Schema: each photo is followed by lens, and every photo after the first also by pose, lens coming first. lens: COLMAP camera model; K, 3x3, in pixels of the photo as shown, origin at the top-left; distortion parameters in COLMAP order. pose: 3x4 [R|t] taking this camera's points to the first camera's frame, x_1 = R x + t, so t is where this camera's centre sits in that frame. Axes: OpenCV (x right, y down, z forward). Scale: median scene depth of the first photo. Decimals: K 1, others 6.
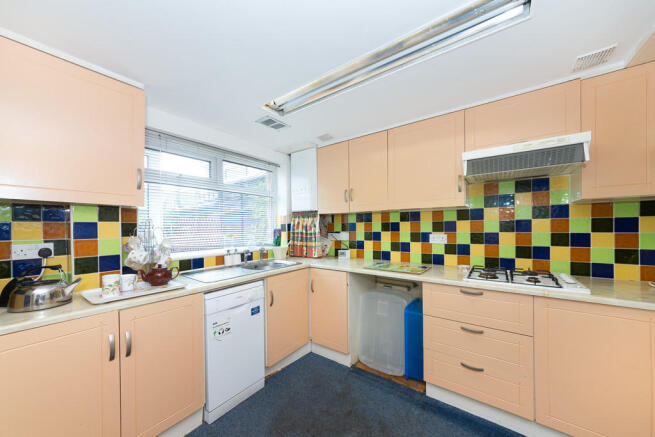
lens RADIAL K [[231.1, 0, 328.2], [0, 231.1, 222.6], [0, 0, 1]] dist [-0.001027, -0.000006]
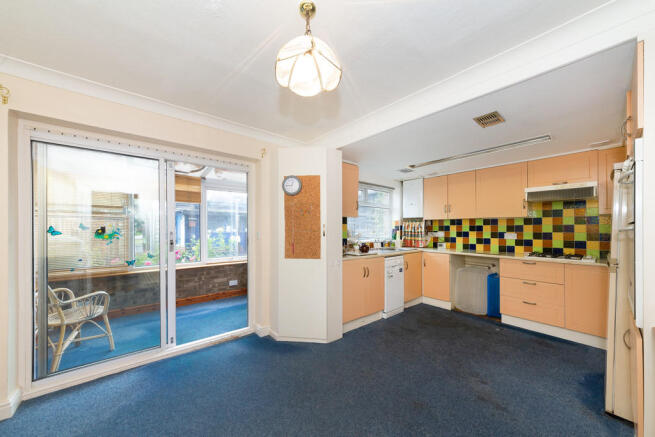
lens RADIAL K [[231.1, 0, 327.8], [0, 231.1, 222.1], [0, 0, 1]] dist [-0.001027, -0.000006]
pose [[0.970997, 0.009150, -0.238917, -0.355947], [-0.012114, 0.999867, -0.010939, 0.004765], [0.238785, 0.013516, 0.970978, -0.820545]]
